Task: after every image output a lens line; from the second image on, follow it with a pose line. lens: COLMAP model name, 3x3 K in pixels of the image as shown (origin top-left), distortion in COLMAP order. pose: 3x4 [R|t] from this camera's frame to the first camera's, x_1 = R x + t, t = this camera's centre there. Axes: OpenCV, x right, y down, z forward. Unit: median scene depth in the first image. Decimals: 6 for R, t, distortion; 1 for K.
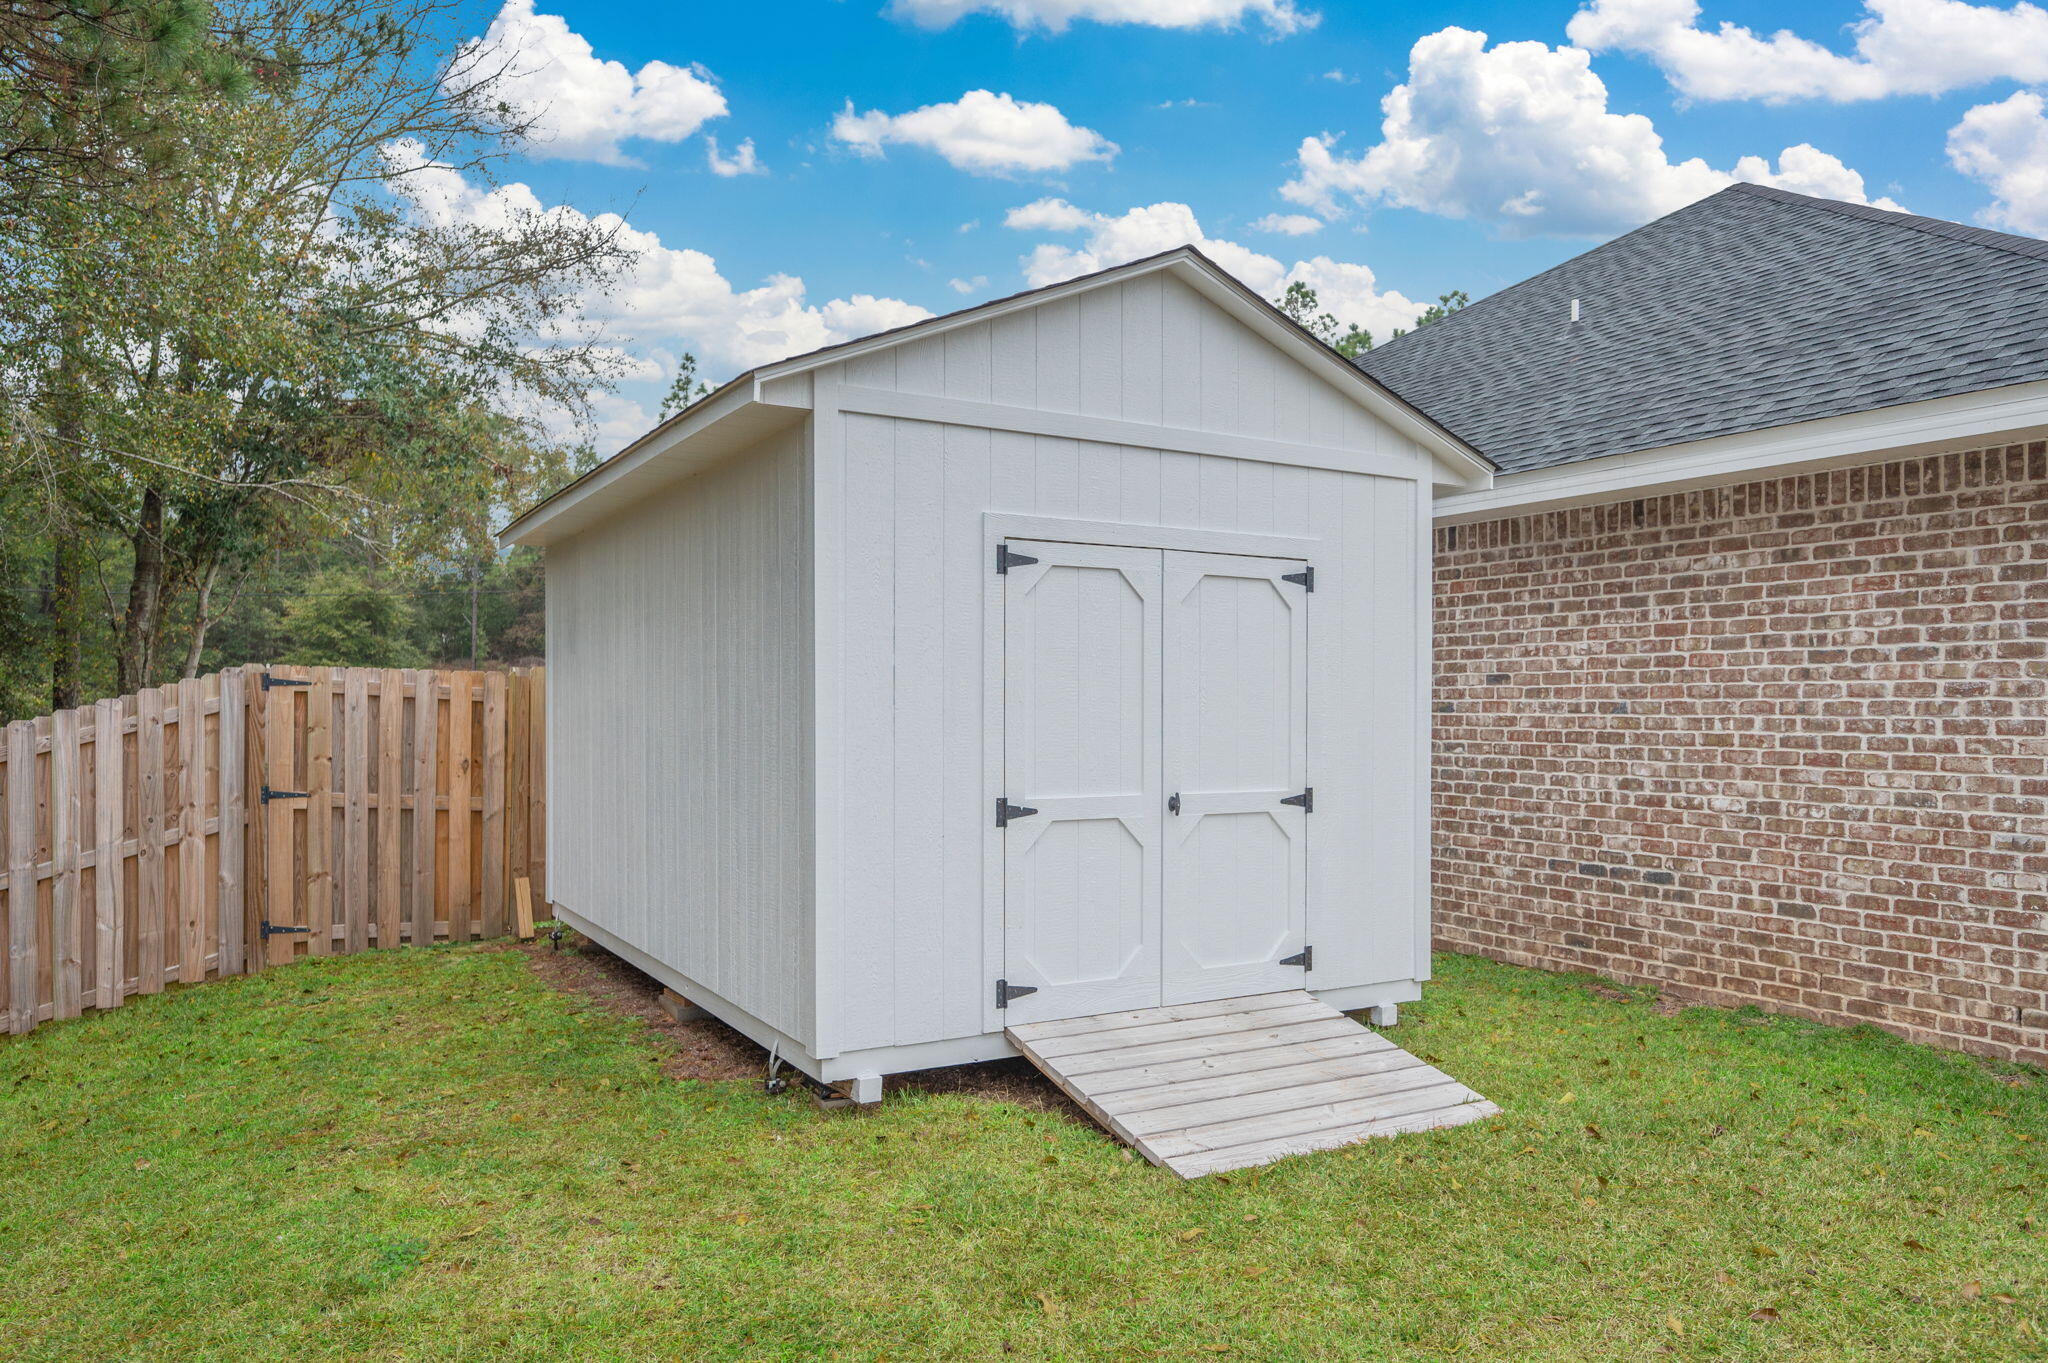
lens RADIAL K [[1403.5, 0, 1024.0], [0, 1403.5, 681.5], [0, 0, 1]] dist [0.002556, 0.001047]
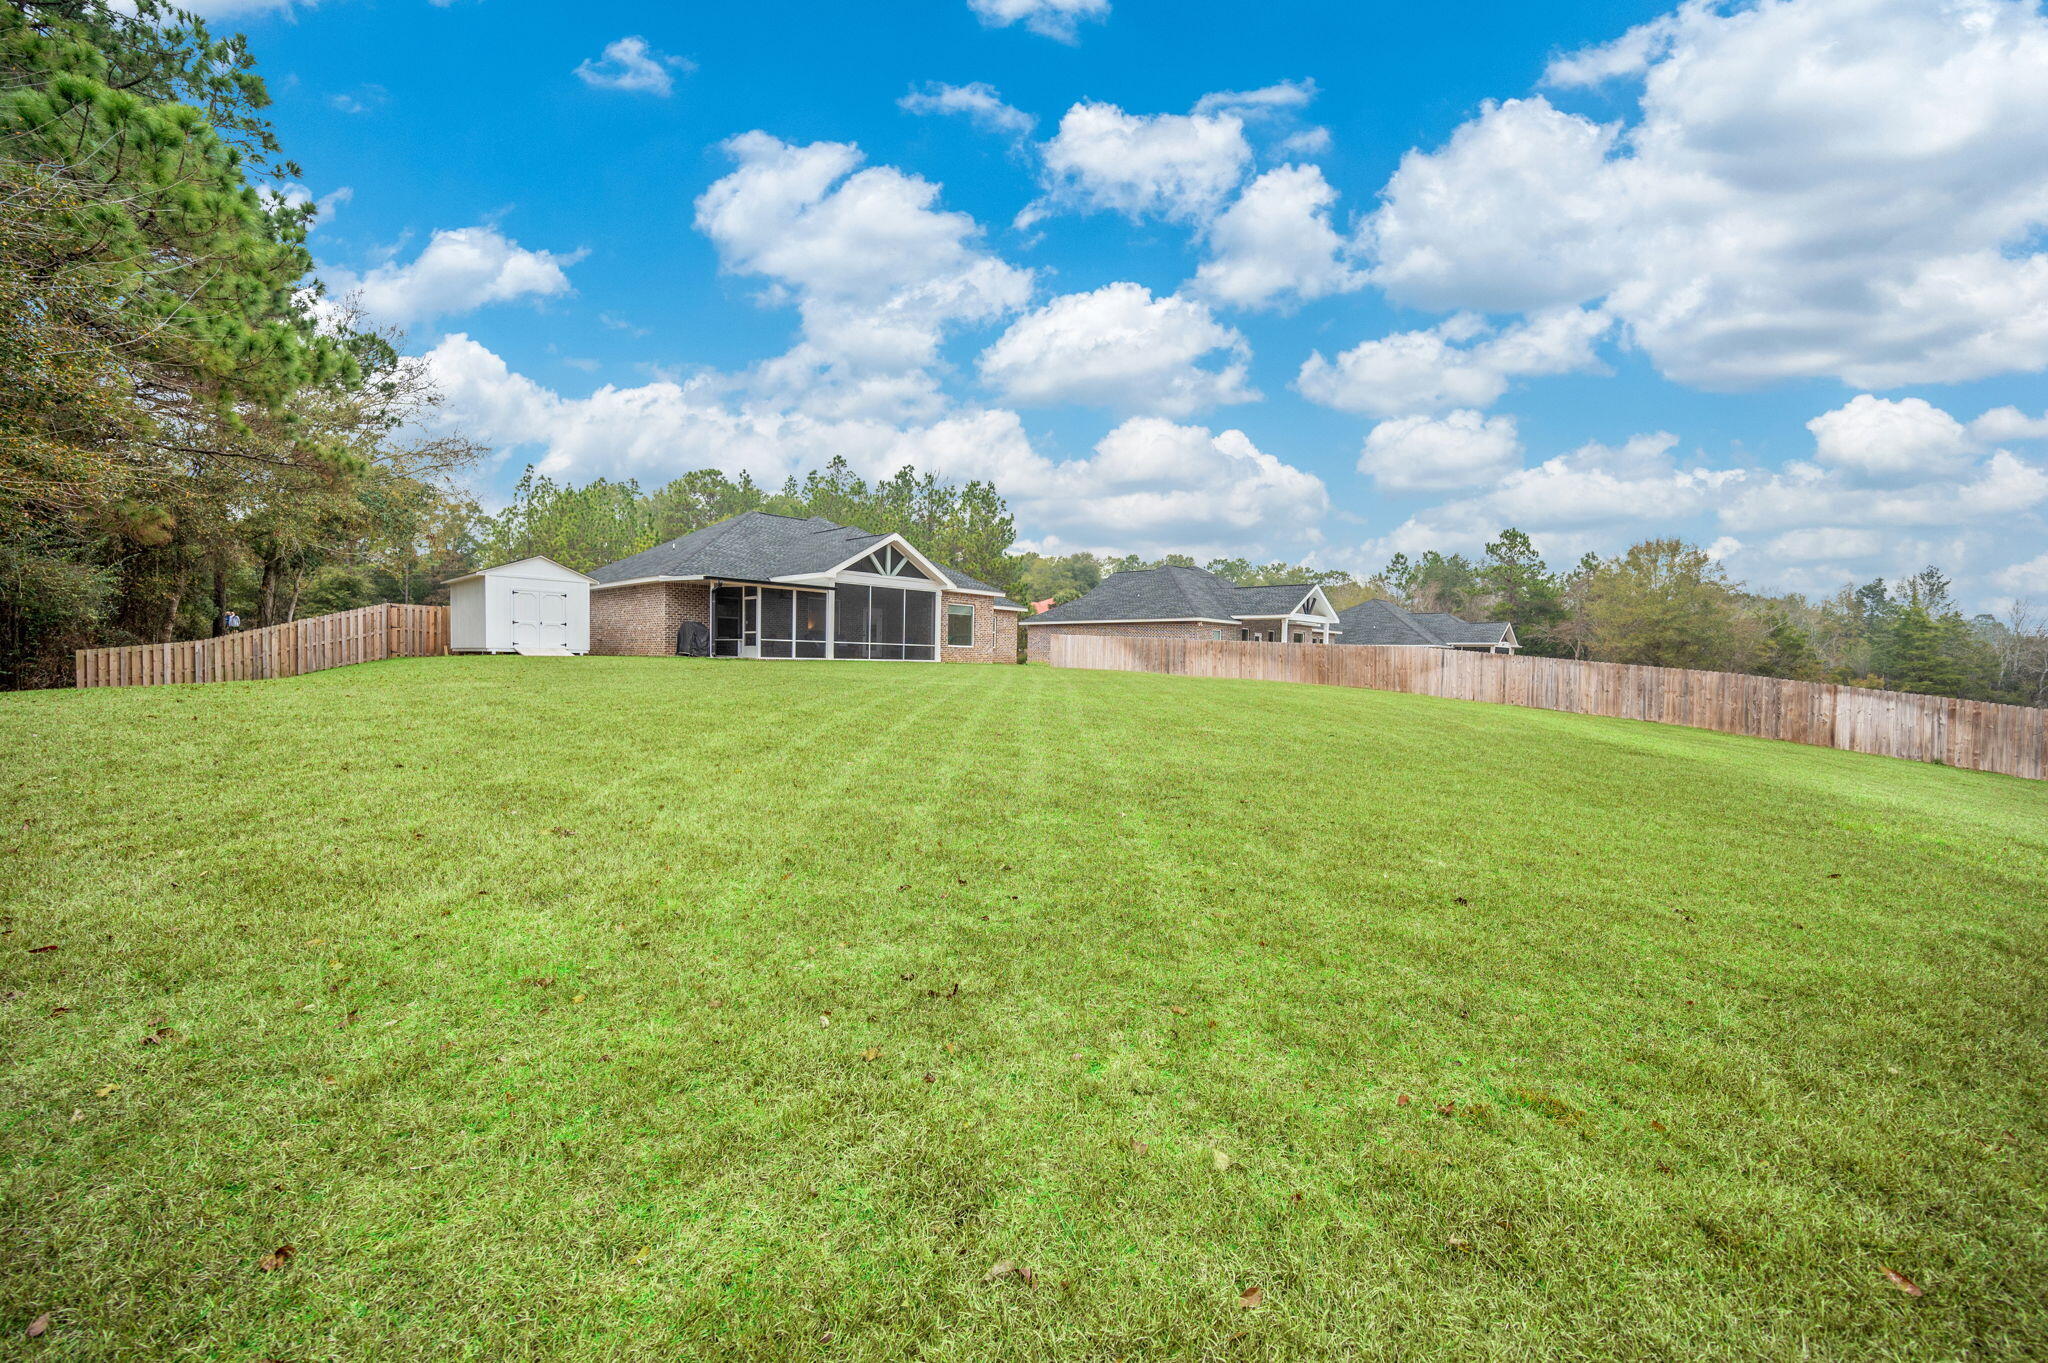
lens RADIAL K [[758.5, 0, 1024.0], [0, 758.5, 681.5], [0, 0, 1]] dist [-0.000100, -0.000017]
pose [[0.949177, 0.005415, 0.314695, 0.920004], [-0.022266, 0.998502, 0.049976, 0.090210], [-0.313953, -0.054443, 0.947876, -2.715847]]
